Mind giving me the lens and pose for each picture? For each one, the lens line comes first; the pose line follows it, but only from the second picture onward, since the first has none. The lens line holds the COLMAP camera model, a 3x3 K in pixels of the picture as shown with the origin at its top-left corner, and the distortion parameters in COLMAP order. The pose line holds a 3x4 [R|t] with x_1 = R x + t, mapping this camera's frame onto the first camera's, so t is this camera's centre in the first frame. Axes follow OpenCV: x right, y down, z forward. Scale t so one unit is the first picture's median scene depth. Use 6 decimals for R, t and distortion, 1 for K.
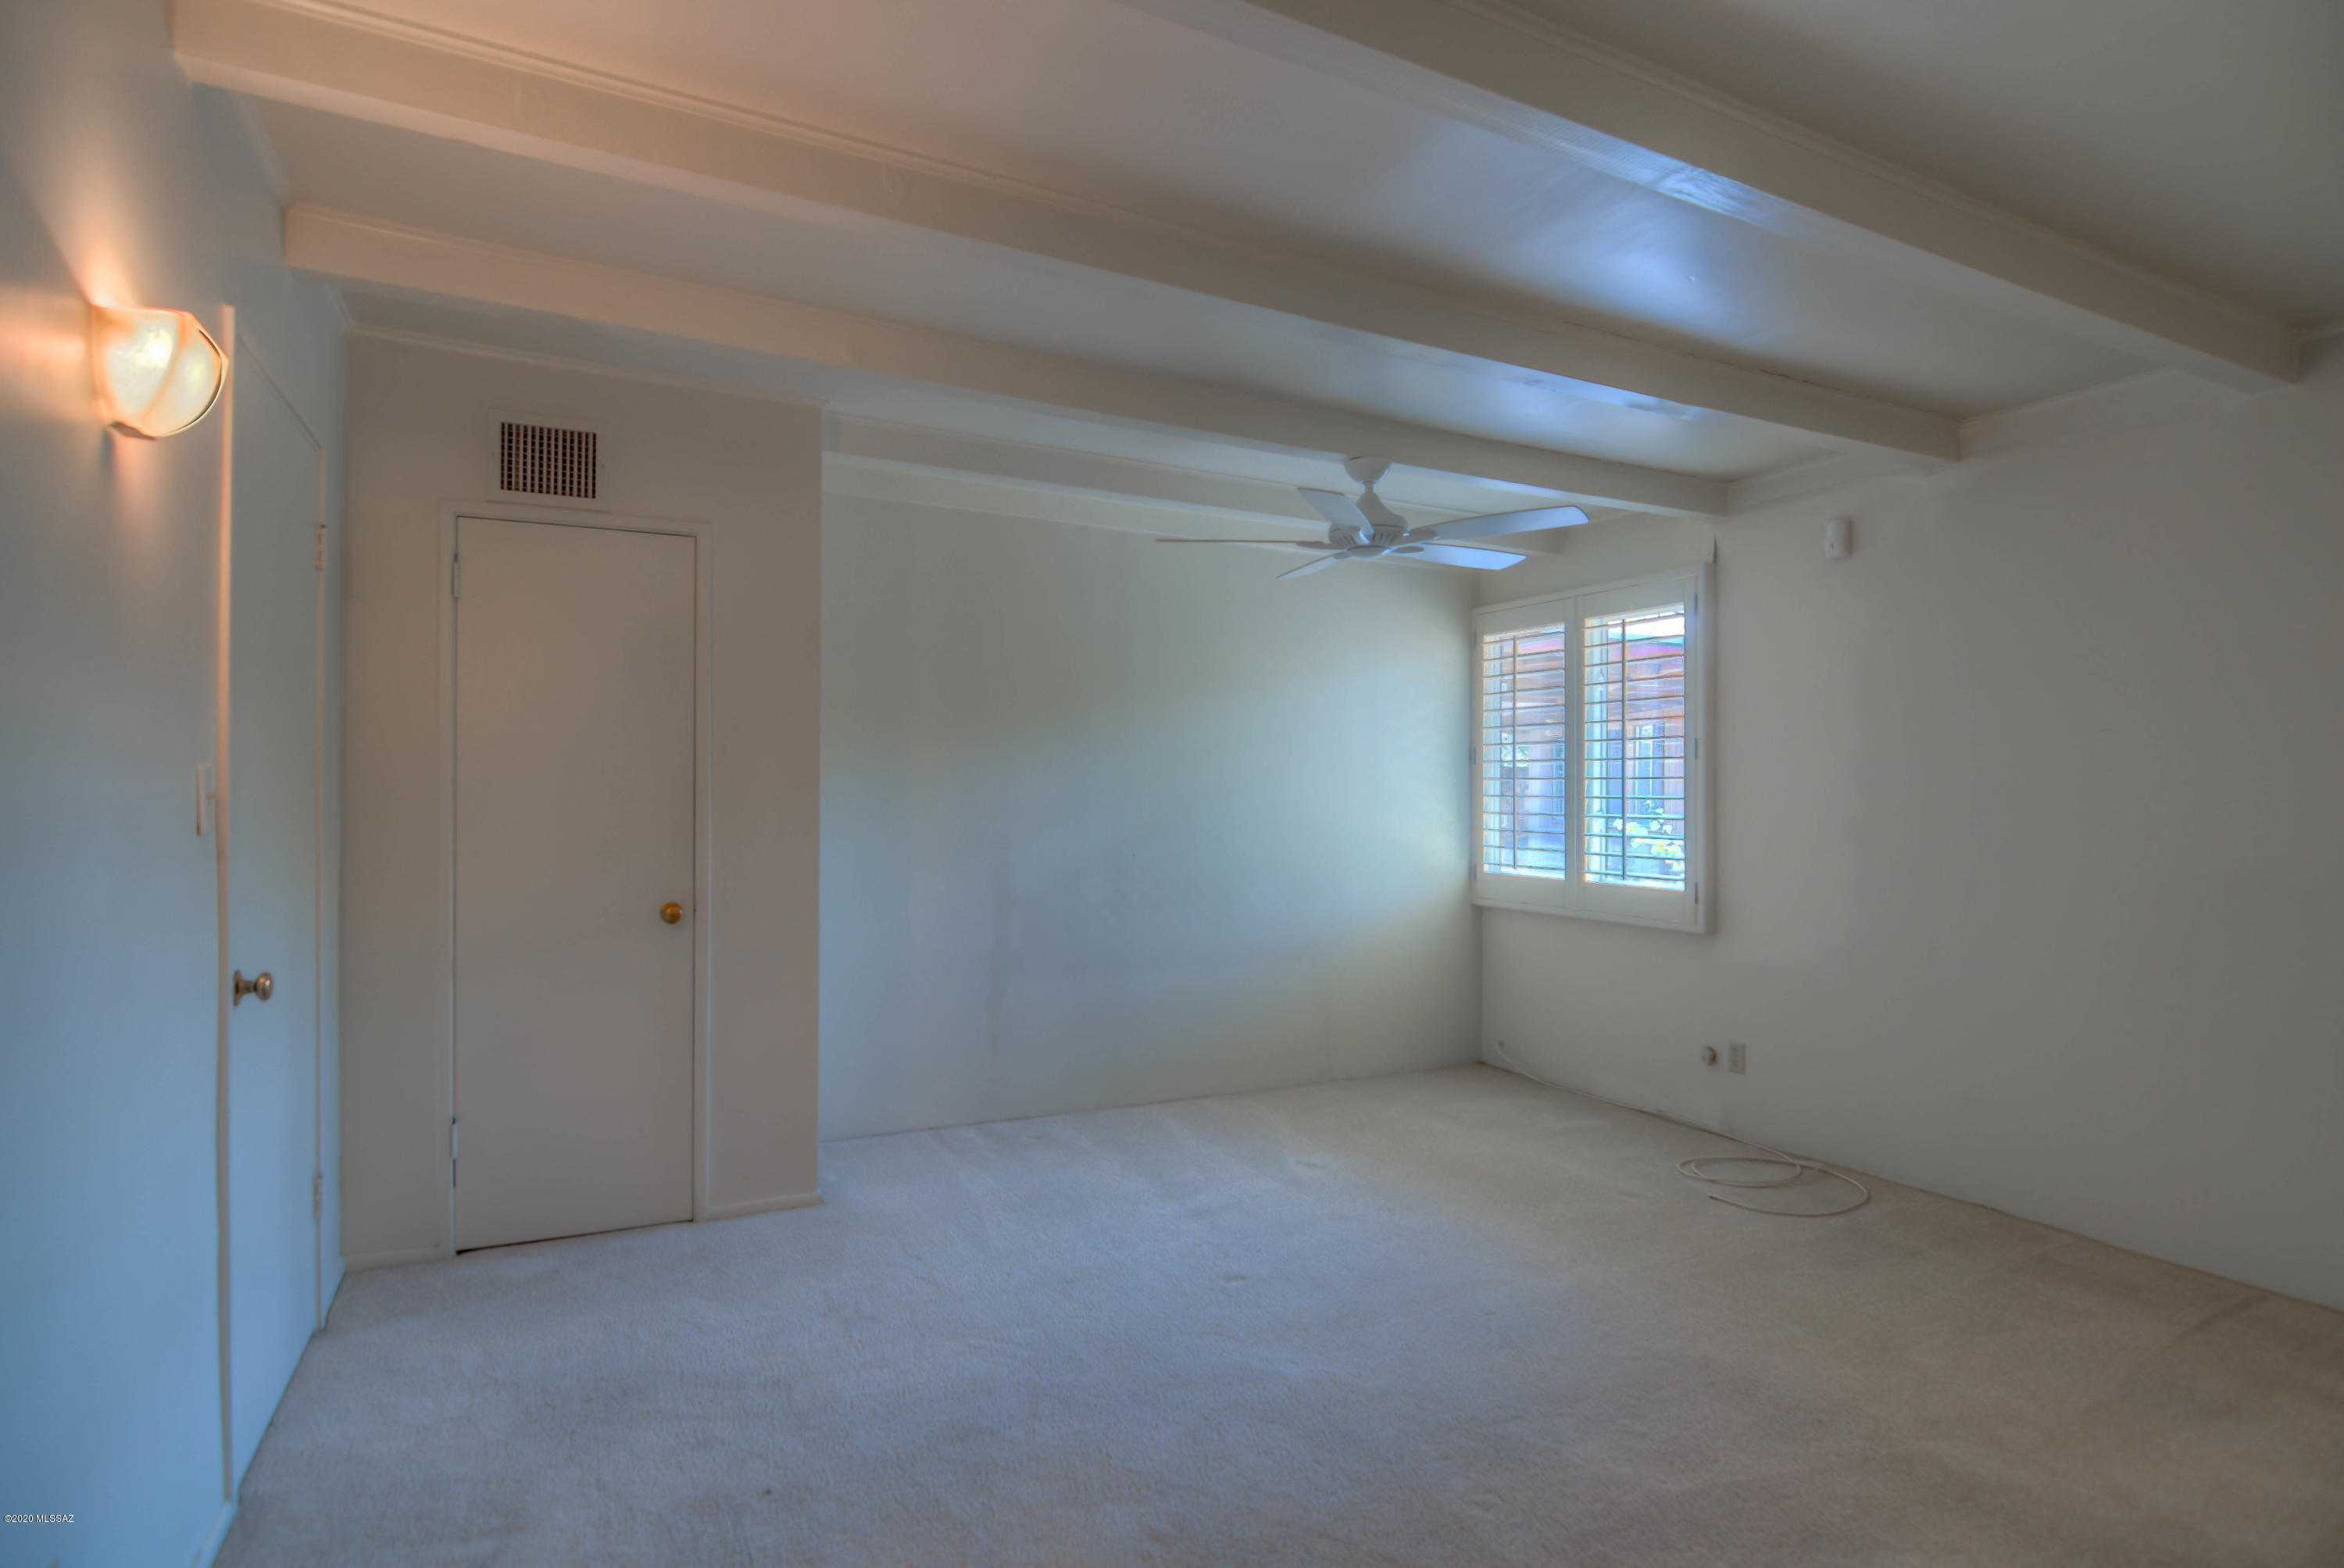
lens RADIAL K [[1169.3, 0, 1159.0], [0, 1169.3, 782.2], [0, 0, 1]] dist [0.008588, -0.014125]
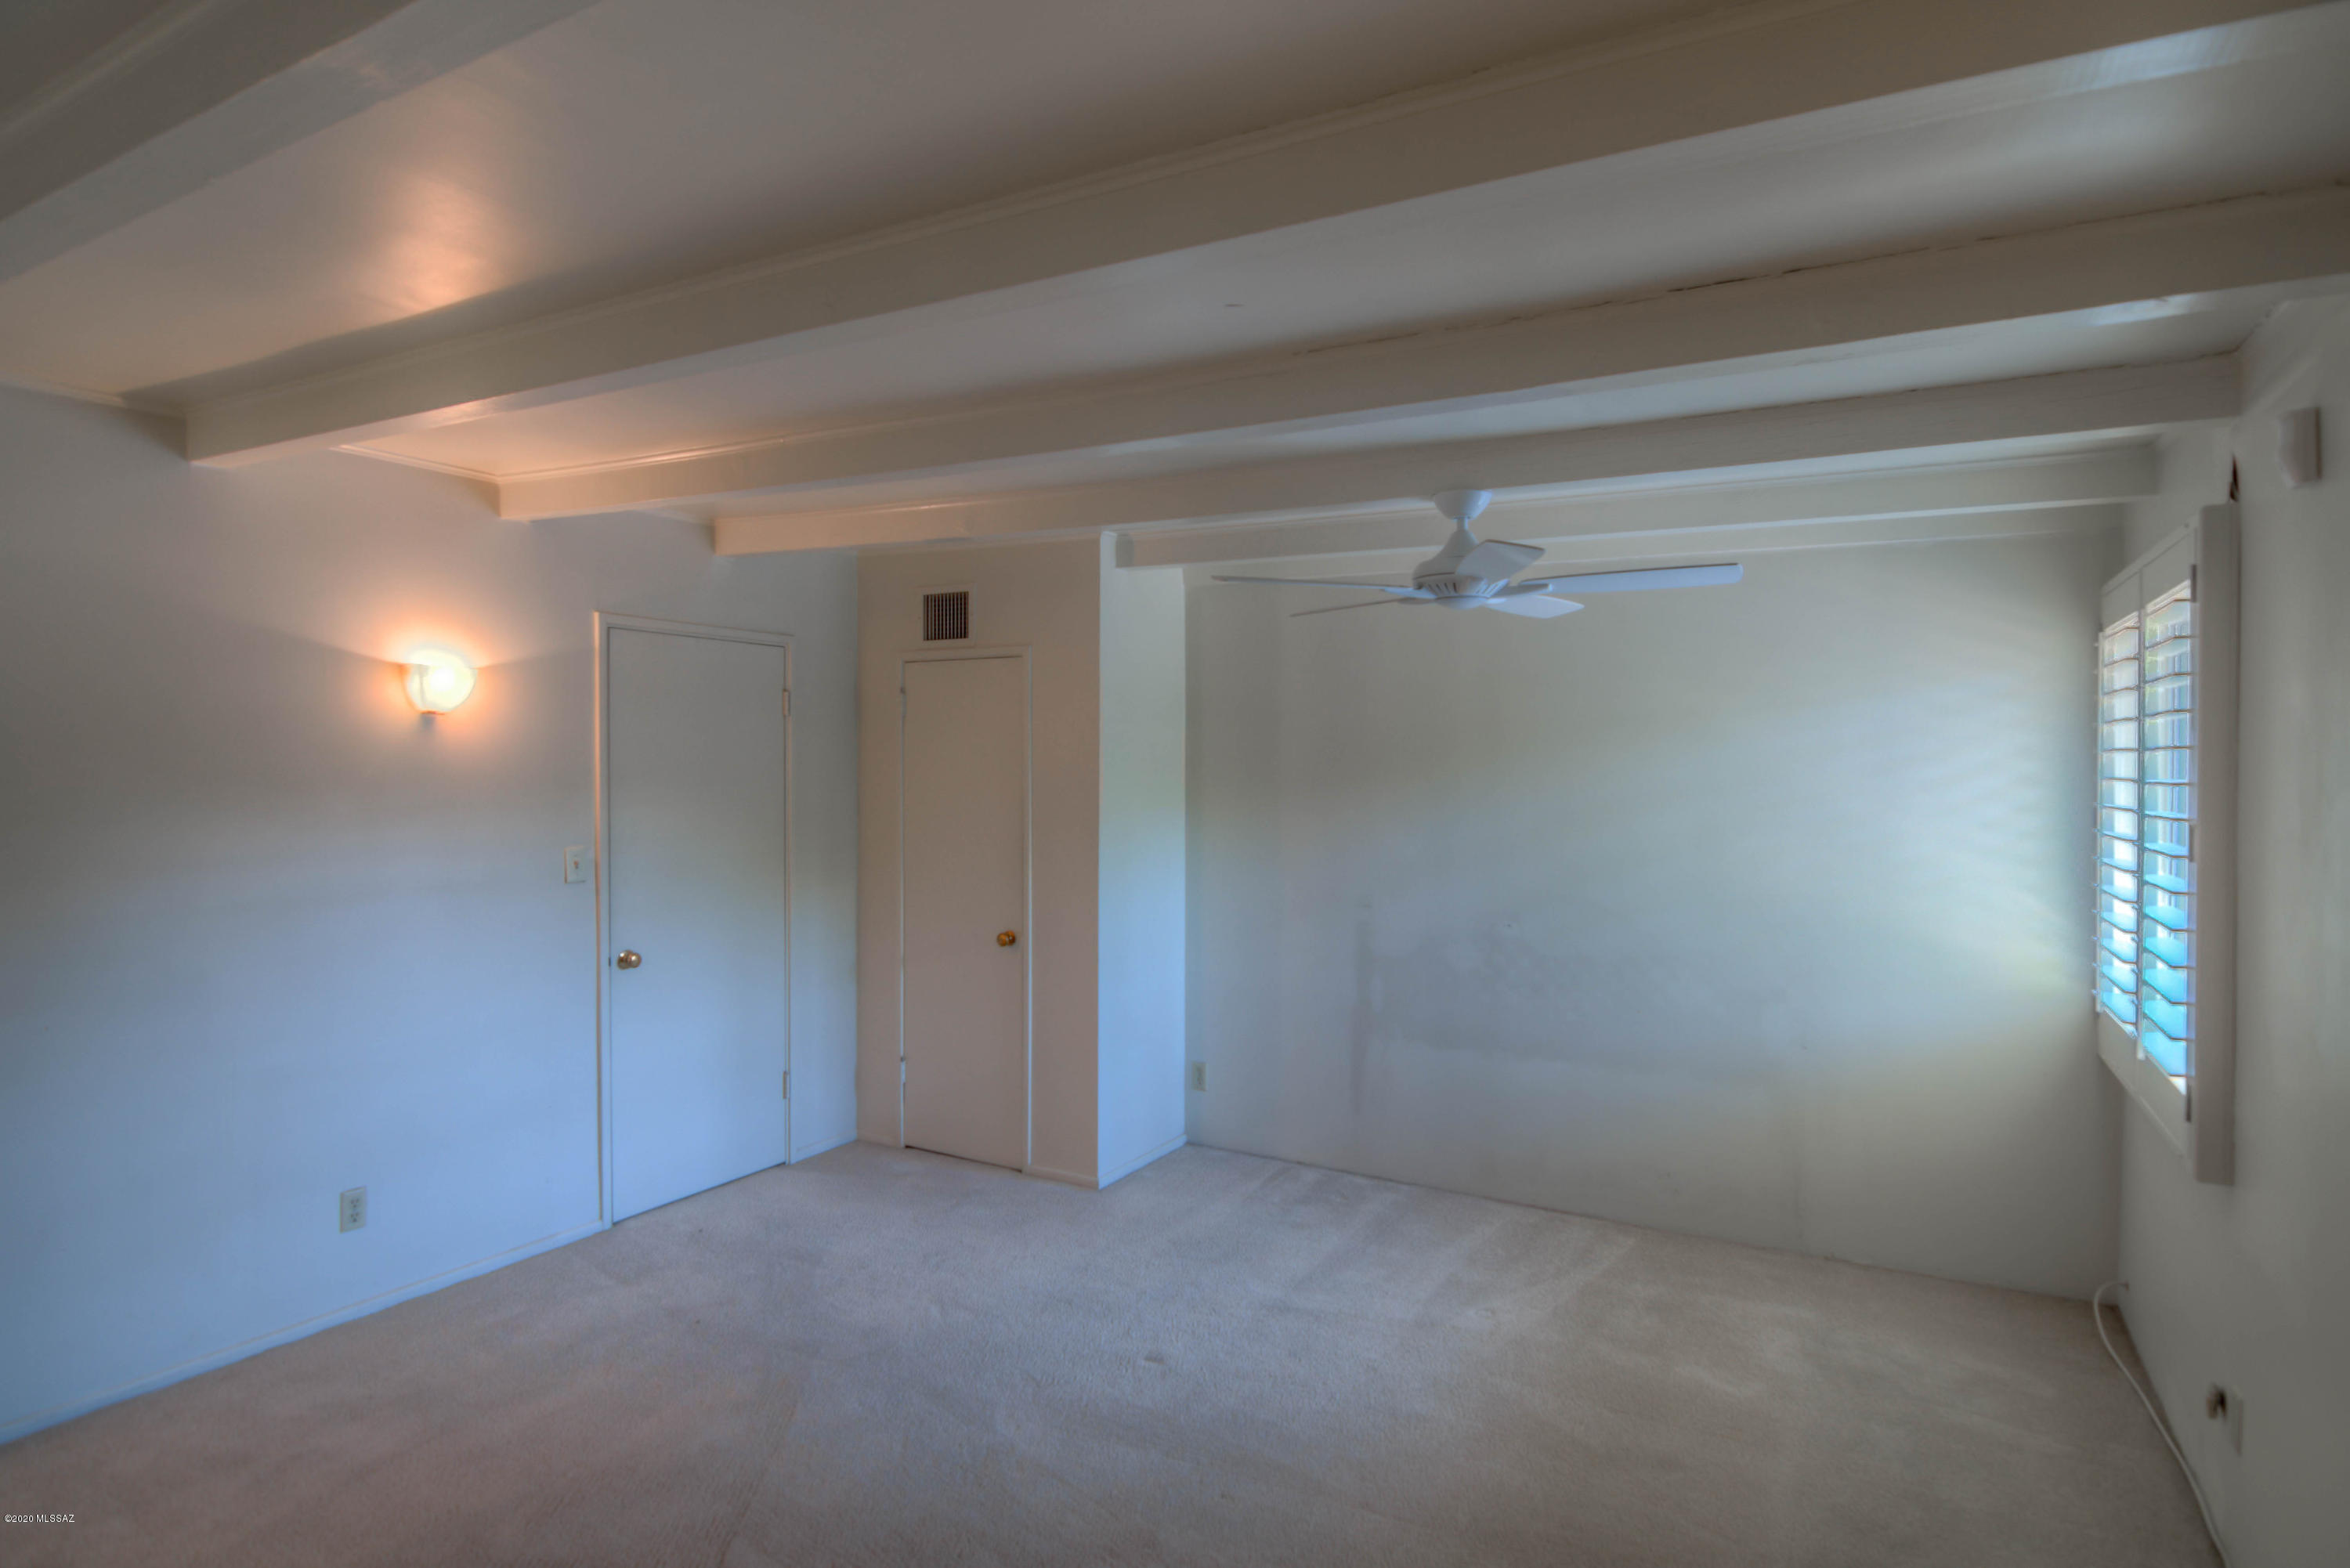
lens RADIAL K [[1224.3, 0, 1183.5], [0, 1224.3, 798.8], [0, 0, 1]] dist [-0.000246, -0.000835]
pose [[0.569200, 0.021454, -0.821919, 0.850591], [0.007568, 0.999480, 0.031330, -0.093177], [0.822165, -0.024054, 0.568741, 0.371810]]
